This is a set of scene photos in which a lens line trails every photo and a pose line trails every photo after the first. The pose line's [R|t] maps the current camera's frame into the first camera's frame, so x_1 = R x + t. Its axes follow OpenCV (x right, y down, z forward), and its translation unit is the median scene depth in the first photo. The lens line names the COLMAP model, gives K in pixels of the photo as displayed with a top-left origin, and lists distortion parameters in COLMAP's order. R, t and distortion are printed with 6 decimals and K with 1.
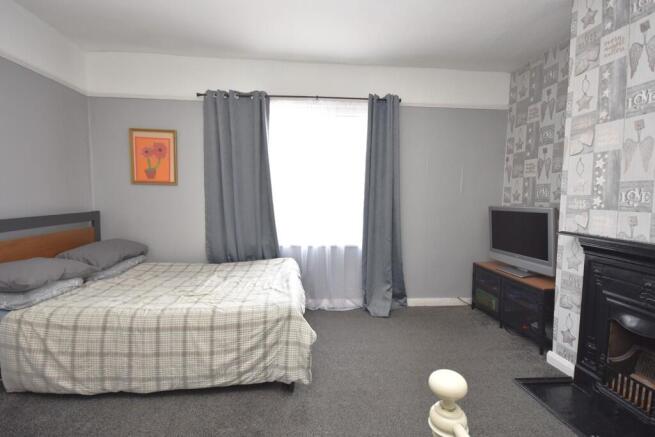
lens RADIAL K [[307.9, 0, 323.6], [0, 307.9, 217.9], [0, 0, 1]] dist [-0.000570, -0.003521]
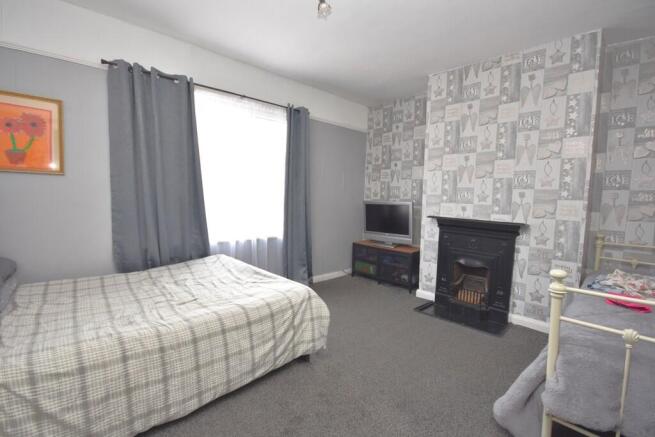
lens RADIAL K [[293.4, 0, 326.8], [0, 293.4, 218.3], [0, 0, 1]] dist [-0.002852, -0.006251]
pose [[0.785137, -0.041339, 0.617941, -0.564591], [0.028699, 0.999126, 0.030376, -0.006622], [-0.618657, -0.006115, 0.785637, 0.070060]]
